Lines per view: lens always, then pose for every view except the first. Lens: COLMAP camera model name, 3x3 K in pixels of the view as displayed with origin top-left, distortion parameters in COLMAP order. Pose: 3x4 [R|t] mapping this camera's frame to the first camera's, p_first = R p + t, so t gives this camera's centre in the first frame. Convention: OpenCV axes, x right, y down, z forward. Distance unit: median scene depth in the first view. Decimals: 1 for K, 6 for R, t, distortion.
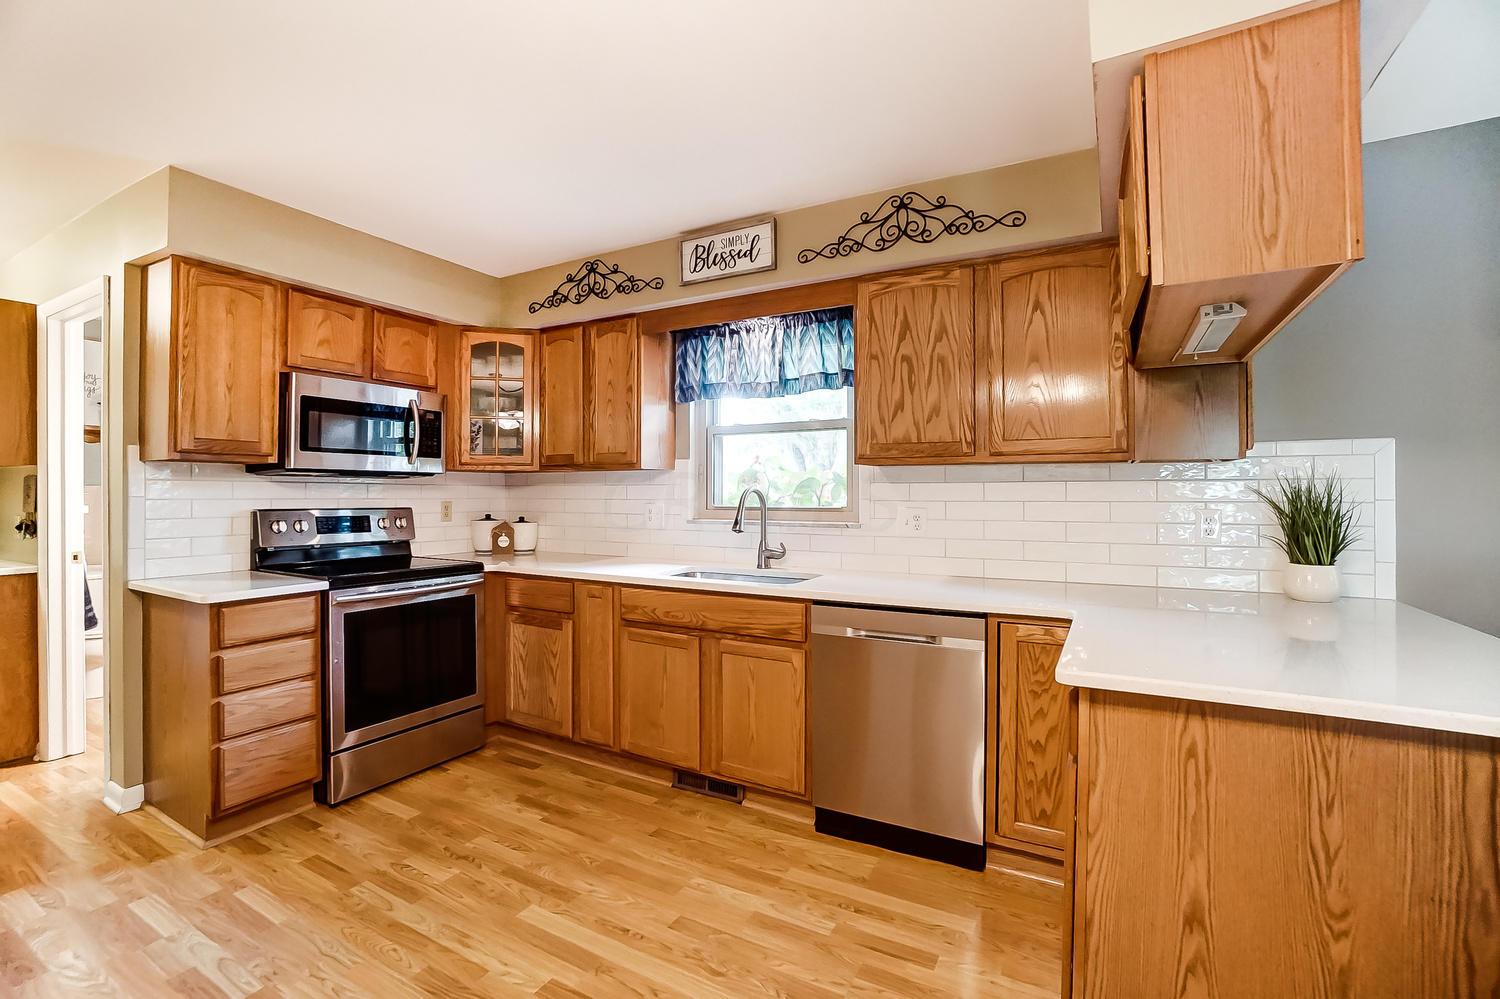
lens RADIAL K [[665.6, 0, 730.0], [0, 665.6, 492.9], [0, 0, 1]] dist [-0.067657, 0.025836]
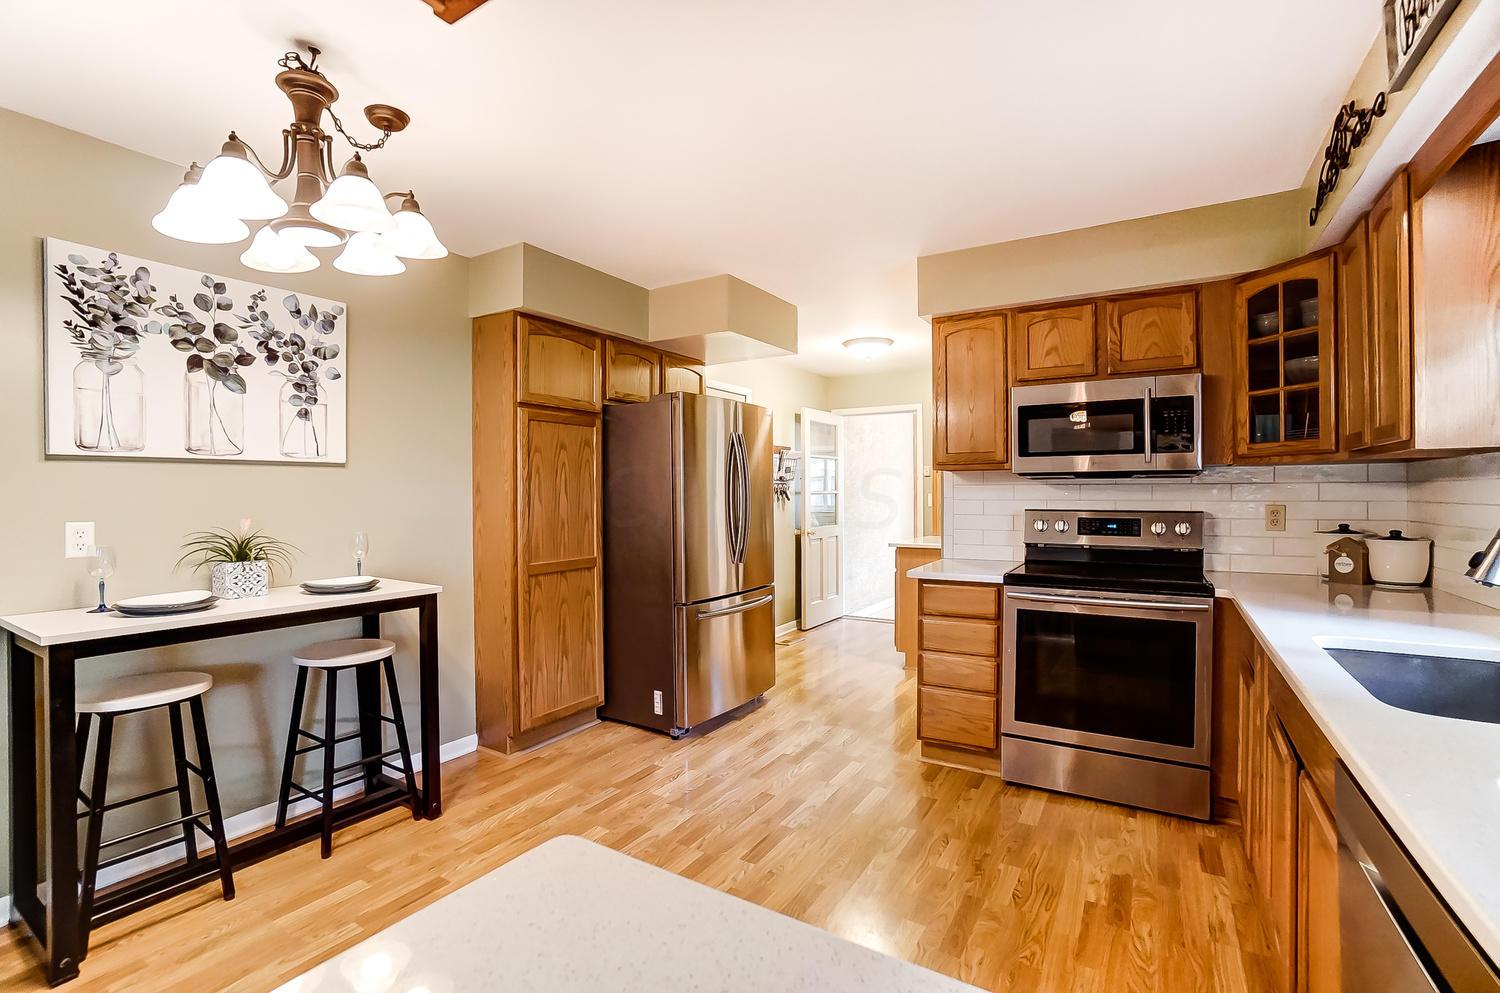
lens RADIAL K [[677.7, 0, 727.9], [0, 677.7, 497.3], [0, 0, 1]] dist [-0.062248, 0.024237]
pose [[-0.046706, 0.003198, -0.998904, 0.474369], [0.006130, 0.999977, 0.002915, -0.002235], [0.998890, -0.005987, -0.046725, 0.526930]]
